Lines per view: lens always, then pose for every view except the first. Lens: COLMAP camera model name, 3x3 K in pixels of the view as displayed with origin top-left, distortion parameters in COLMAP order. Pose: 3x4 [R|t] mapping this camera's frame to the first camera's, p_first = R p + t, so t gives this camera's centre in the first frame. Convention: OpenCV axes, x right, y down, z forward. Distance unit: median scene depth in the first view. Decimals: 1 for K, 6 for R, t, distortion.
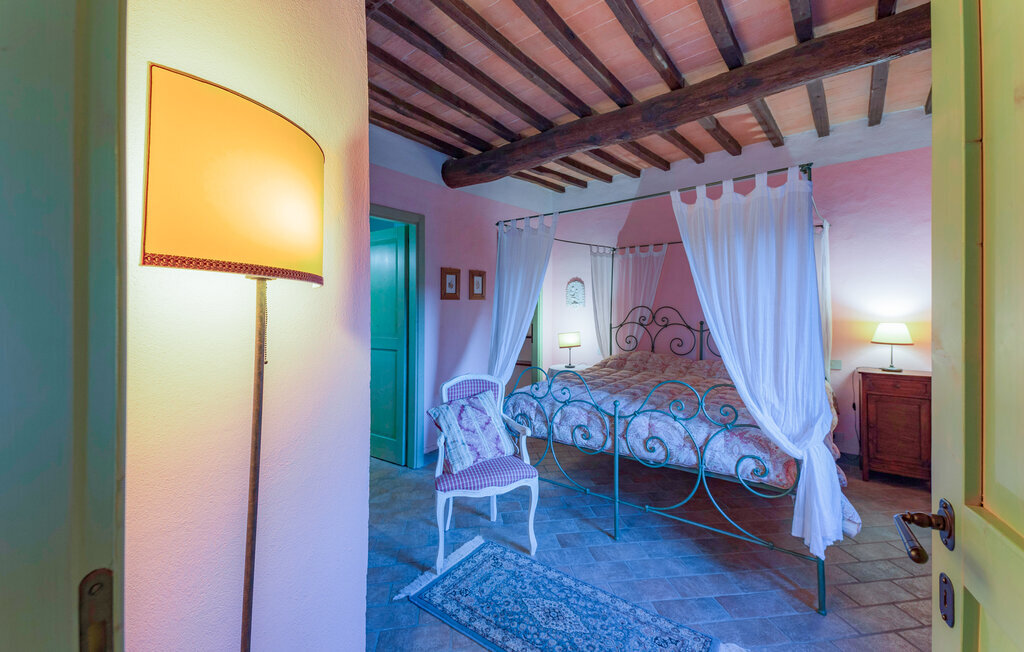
lens RADIAL K [[431.0, 0, 508.1], [0, 431.0, 305.2], [0, 0, 1]] dist [0.095180, -0.000288]
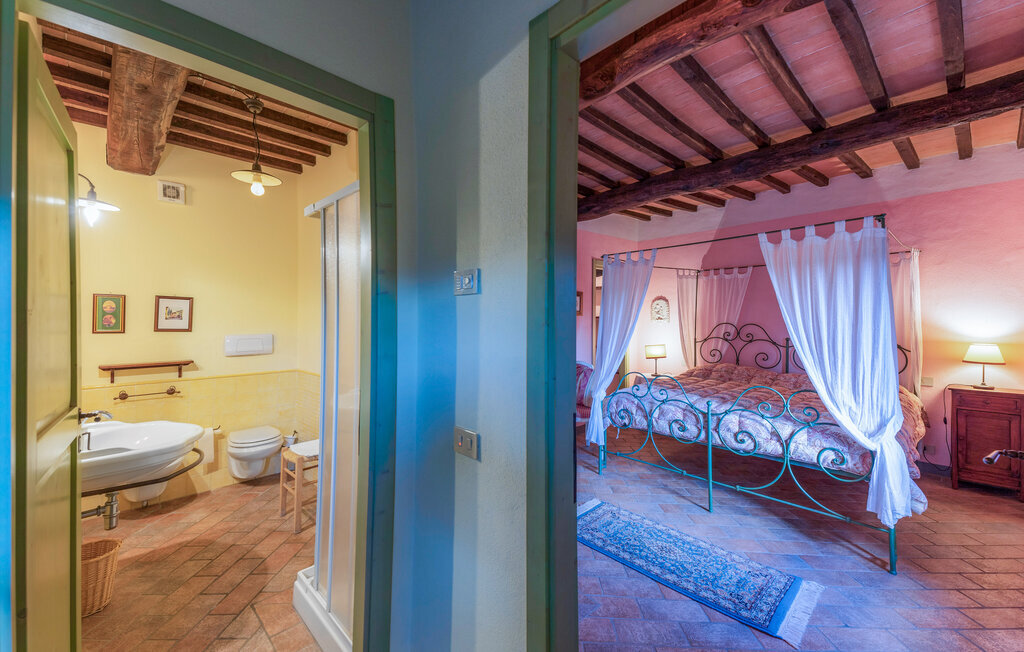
lens RADIAL K [[420.4, 0, 507.1], [0, 420.4, 310.2], [0, 0, 1]] dist [0.127947, -0.034375]
pose [[0.988226, 0.008405, -0.152773, -0.134705], [-0.010597, 0.999852, -0.013540, -0.016952], [0.152637, 0.015000, 0.988168, -0.314230]]
